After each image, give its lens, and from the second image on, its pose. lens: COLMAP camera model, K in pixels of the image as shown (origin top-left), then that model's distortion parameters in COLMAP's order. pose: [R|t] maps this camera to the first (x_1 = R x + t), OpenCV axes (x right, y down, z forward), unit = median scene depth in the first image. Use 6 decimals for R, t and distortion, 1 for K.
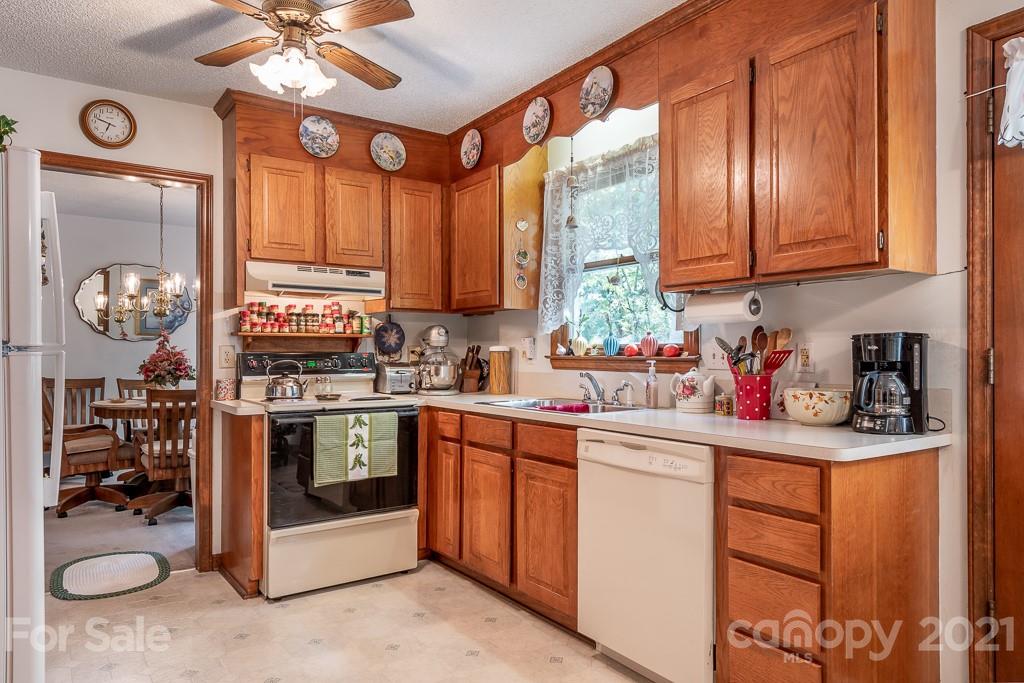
lens RADIAL K [[661.0, 0, 515.2], [0, 661.0, 347.2], [0, 0, 1]] dist [0.008506, 0.000677]
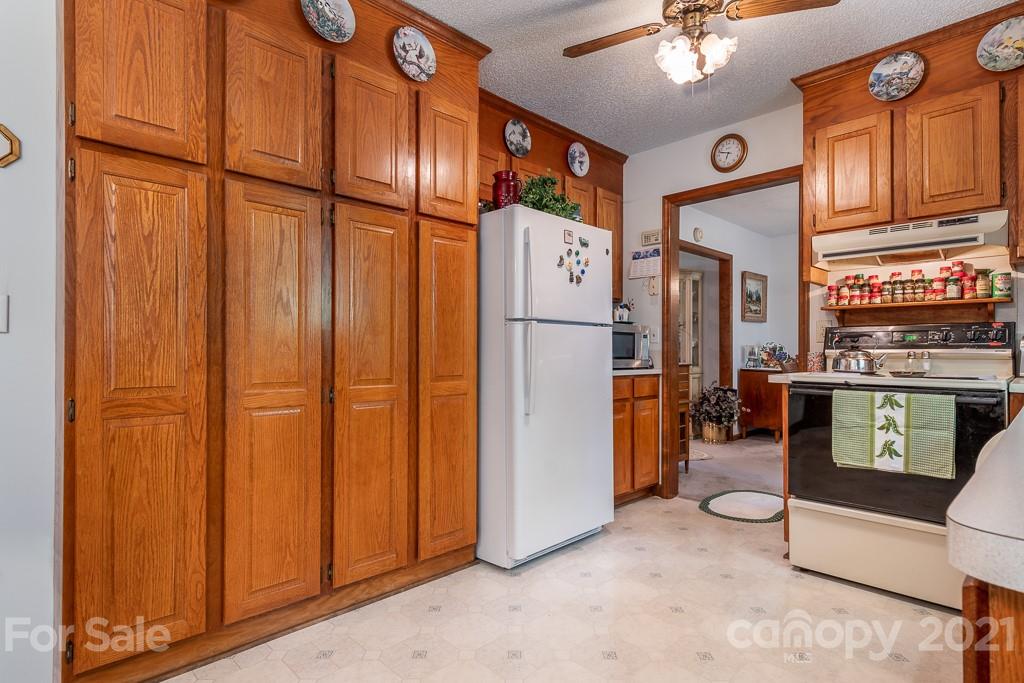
lens RADIAL K [[538.1, 0, 513.1], [0, 538.1, 347.8], [0, 0, 1]] dist [0.001495, 0.000233]
pose [[0.160588, -0.003401, -0.987016, 0.343747], [0.007250, 0.999971, -0.002266, 0.041206], [0.986995, -0.006792, 0.160608, 0.406204]]
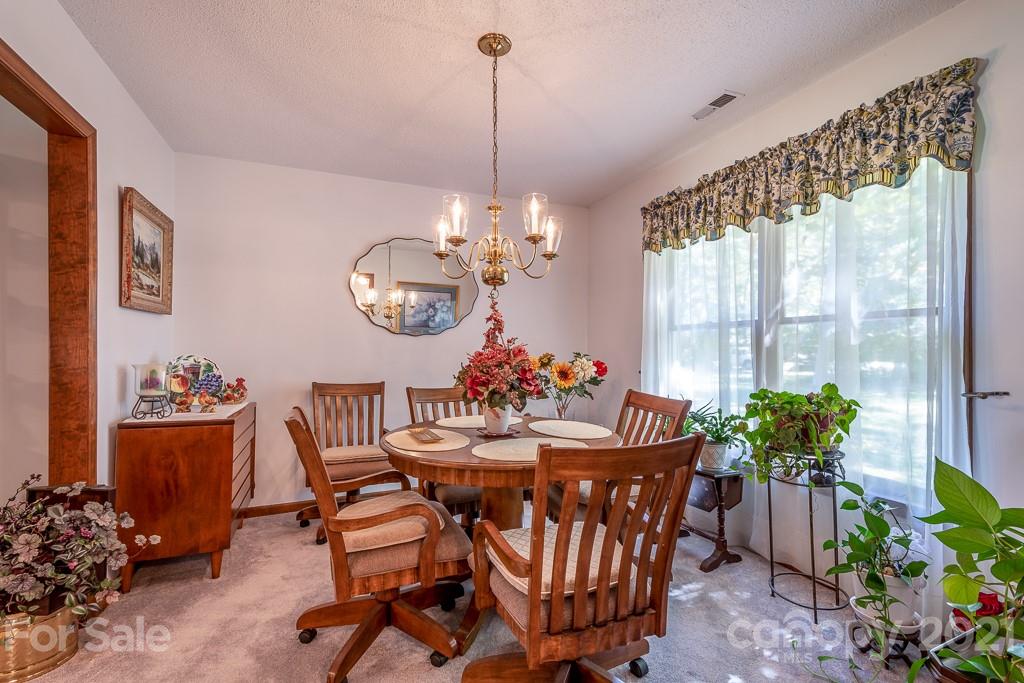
lens RADIAL K [[451.4, 0, 516.5], [0, 451.4, 351.3], [0, 0, 1]] dist [-0.003773, -0.000266]
pose [[0.976467, 0.002019, -0.215655, -0.667443], [0.000168, 0.999949, 0.010121, 0.009207], [0.215665, -0.009919, 0.976417, 0.975575]]
